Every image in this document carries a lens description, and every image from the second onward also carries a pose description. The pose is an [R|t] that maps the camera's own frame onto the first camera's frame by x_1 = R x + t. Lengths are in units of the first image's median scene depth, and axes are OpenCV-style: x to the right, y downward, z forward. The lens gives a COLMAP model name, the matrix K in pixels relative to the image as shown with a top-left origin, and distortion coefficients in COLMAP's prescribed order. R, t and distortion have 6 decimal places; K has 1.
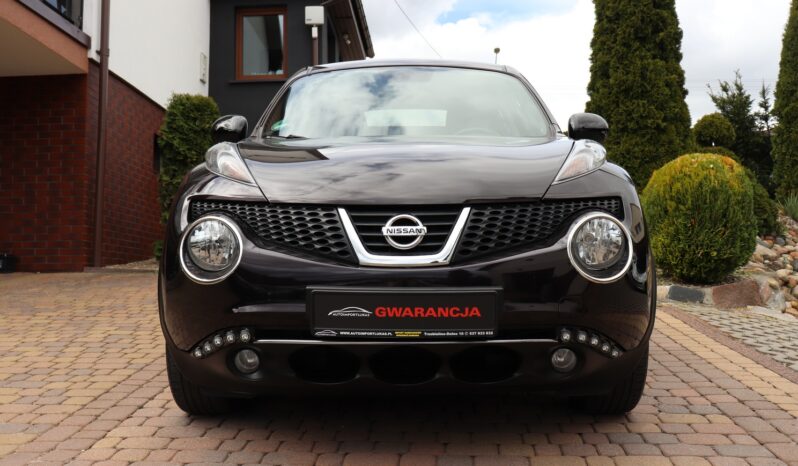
lens RADIAL K [[743.4, 0, 399.0], [0, 743.4, 233.0], [0, 0, 1]] dist [-0.029036, -0.005782]
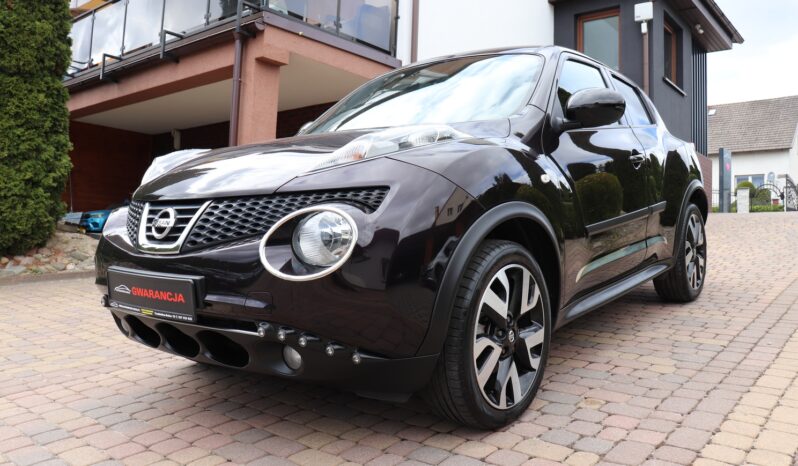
lens RADIAL K [[655.5, 0, 394.5], [0, 655.5, 233.0], [0, 0, 1]] dist [-0.184972, 0.159755]
pose [[0.799285, 0.022632, -0.600526, 0.882652], [-0.007348, 0.999584, 0.027891, -0.016963], [0.600907, -0.017881, 0.799119, 0.422115]]
